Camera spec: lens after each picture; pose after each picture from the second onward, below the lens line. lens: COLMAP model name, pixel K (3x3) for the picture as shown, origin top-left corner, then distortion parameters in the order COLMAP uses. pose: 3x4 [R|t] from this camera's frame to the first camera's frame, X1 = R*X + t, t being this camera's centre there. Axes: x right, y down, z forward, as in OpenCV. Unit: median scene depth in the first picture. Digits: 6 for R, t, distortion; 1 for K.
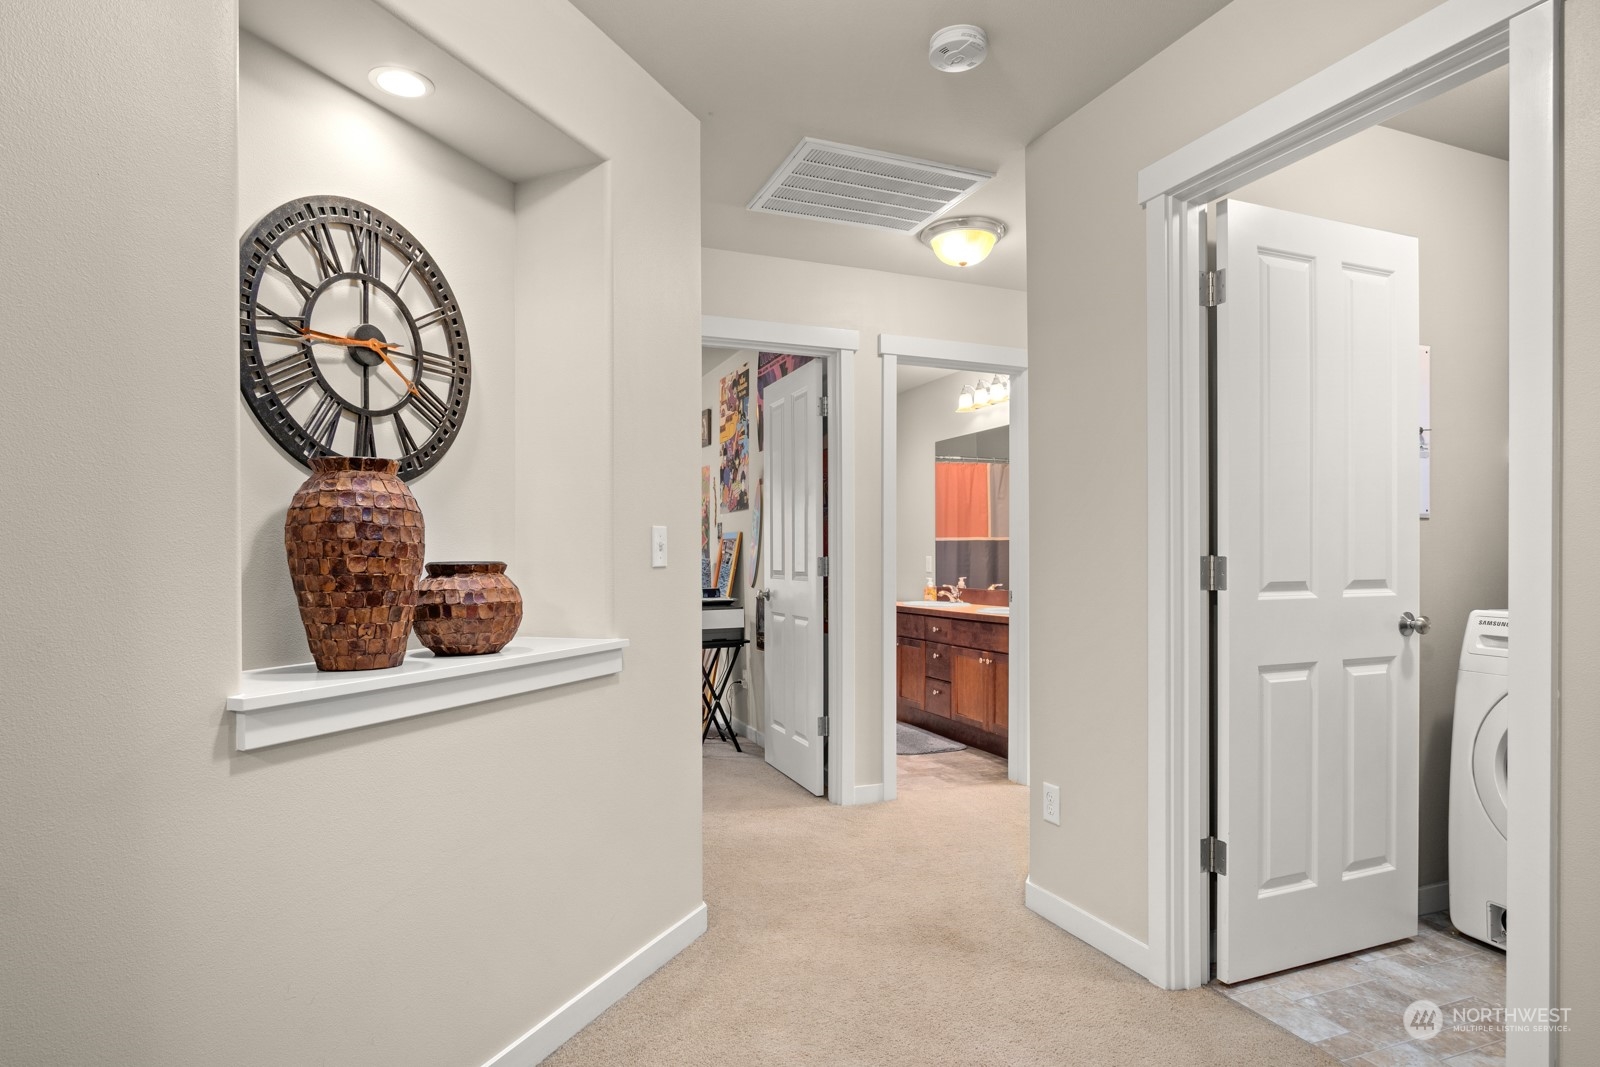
lens RADIAL K [[861.8, 0, 795.9], [0, 861.8, 544.2], [0, 0, 1]] dist [-0.038812, 0.003077]
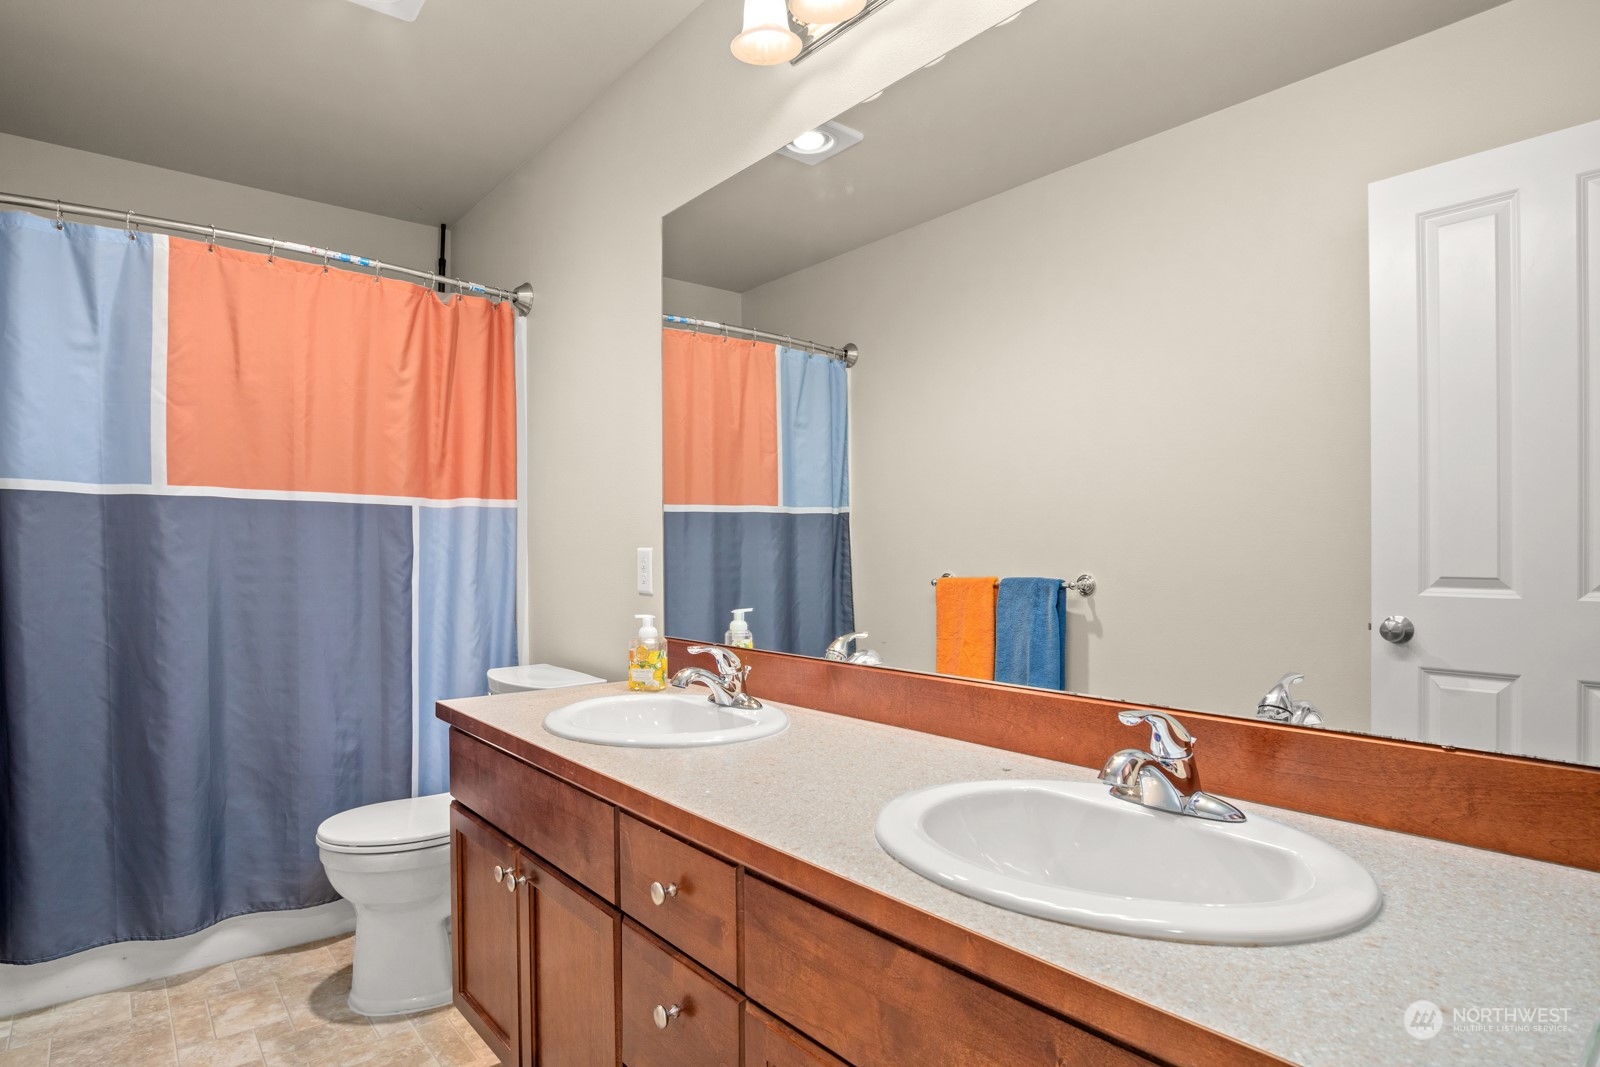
lens RADIAL K [[861.8, 0, 796.5], [0, 861.8, 537.1], [0, 0, 1]] dist [-0.038812, 0.003077]
pose [[0.951142, 0.000053, 0.308753, 0.092337], [-0.001453, 0.999990, 0.004305, 0.006702], [-0.308750, -0.004543, 0.951132, 0.567613]]
